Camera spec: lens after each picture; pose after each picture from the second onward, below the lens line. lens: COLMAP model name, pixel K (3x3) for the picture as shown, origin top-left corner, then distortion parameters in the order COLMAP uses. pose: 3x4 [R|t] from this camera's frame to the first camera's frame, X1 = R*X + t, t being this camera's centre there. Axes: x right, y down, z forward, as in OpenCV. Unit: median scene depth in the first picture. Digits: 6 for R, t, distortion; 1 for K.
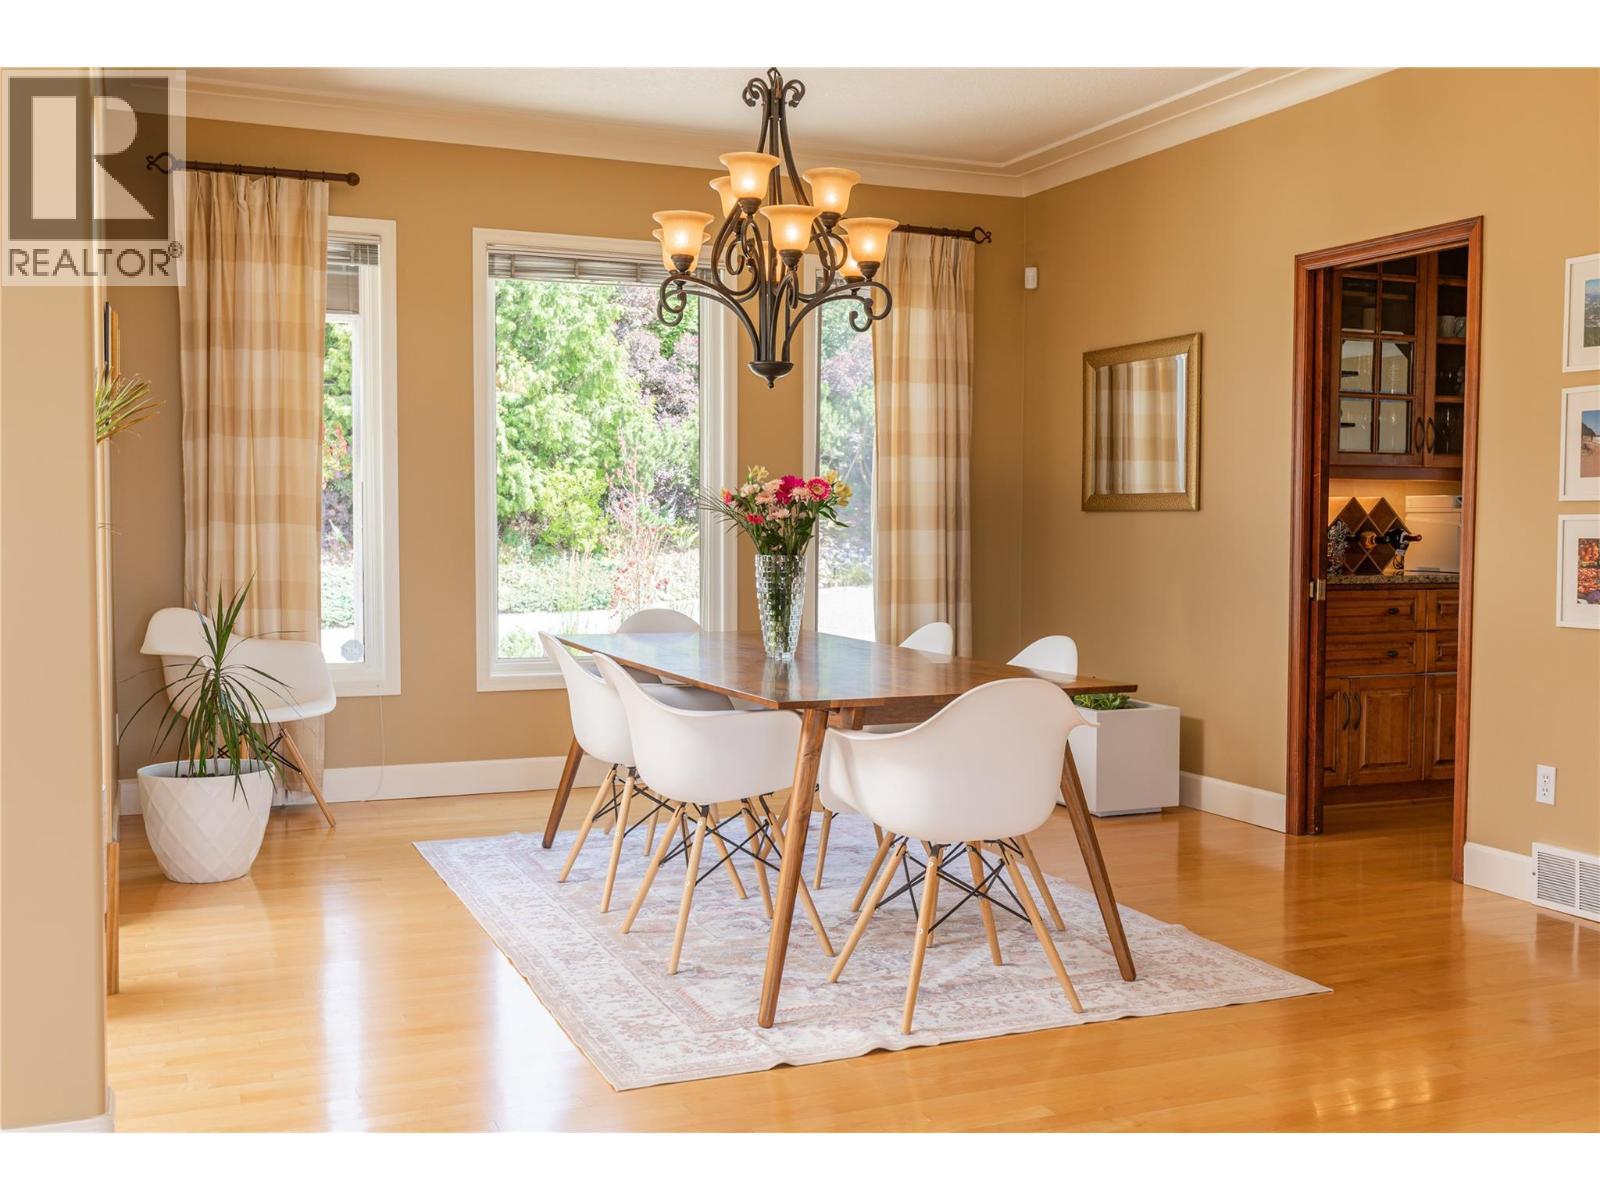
lens RADIAL K [[1625.9, 0, 800.0], [0, 1625.9, 600.0], [0, 0, 1]] dist [0.007689, 0.006571]
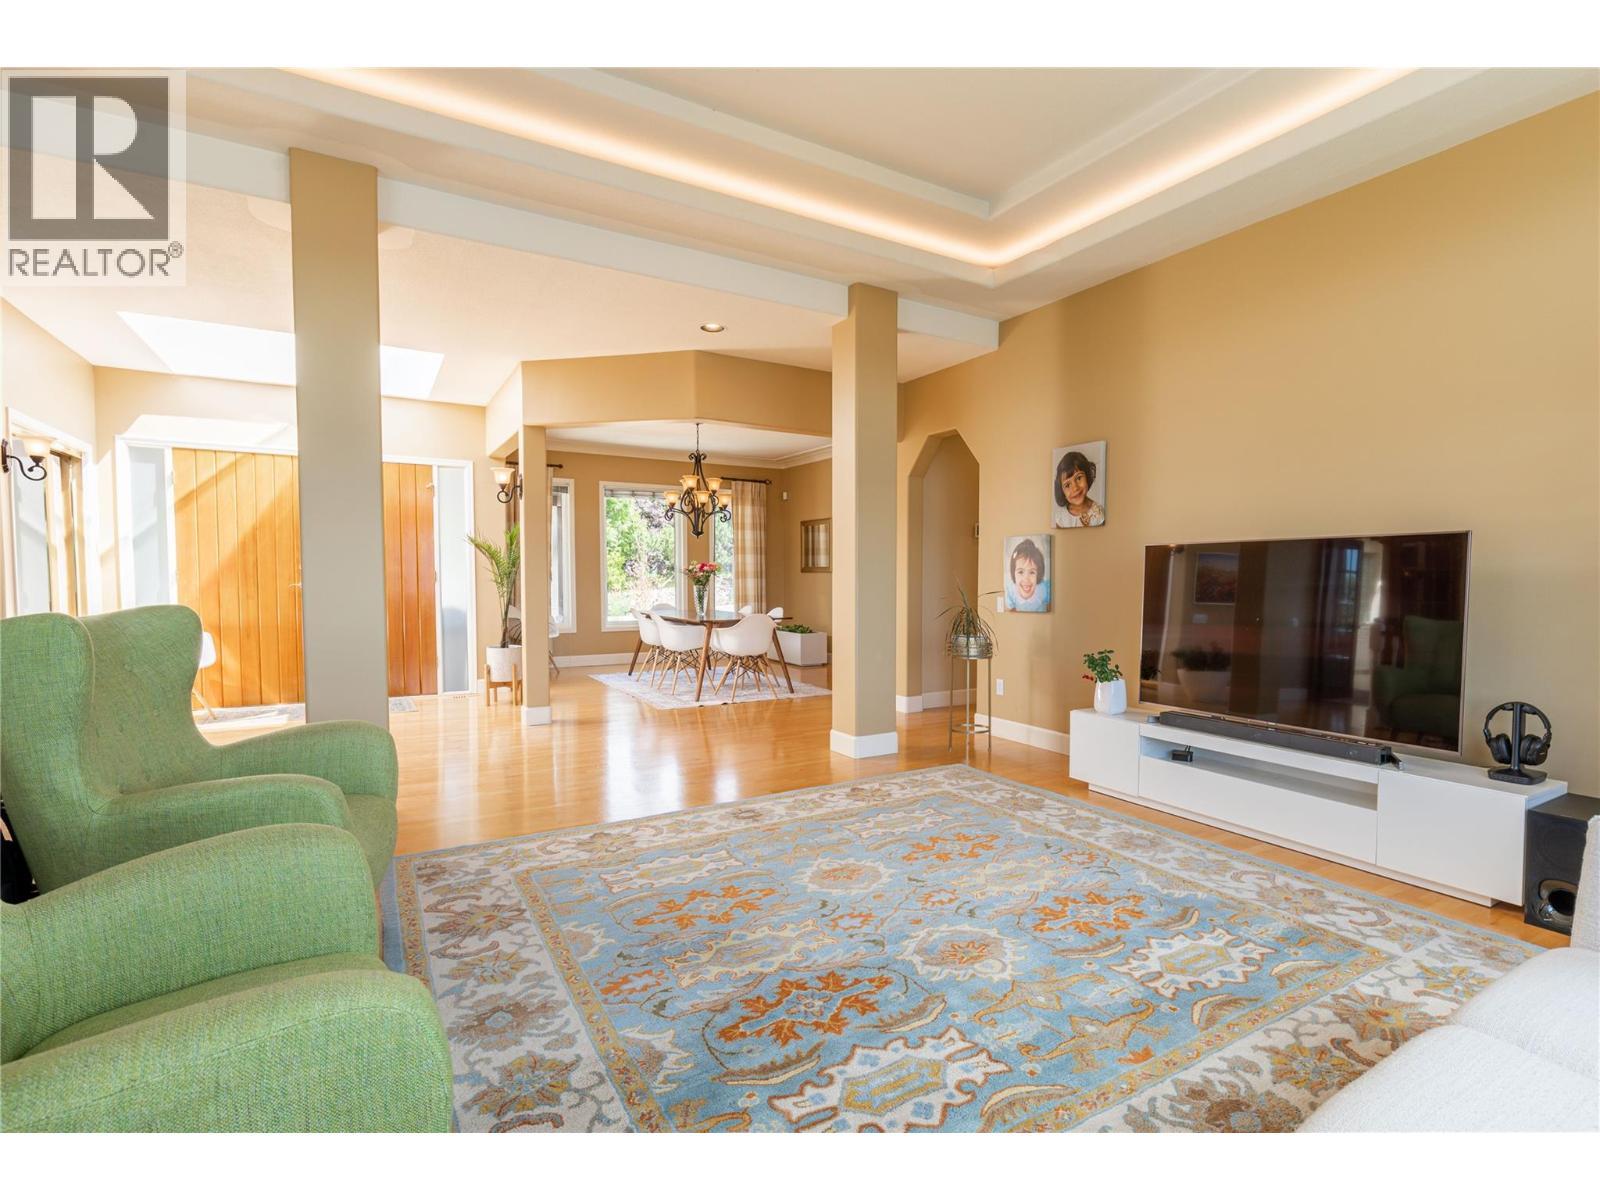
lens RADIAL K [[774.2, 0, 843.2], [0, 774.2, 603.9], [0, 0, 1]] dist [0.000025, 0.000099]
pose [[0.986695, -0.009215, 0.162322, 0.017441], [0.010963, 0.999891, -0.009874, 0.028012], [-0.162214, 0.011522, 0.986688, -0.629458]]
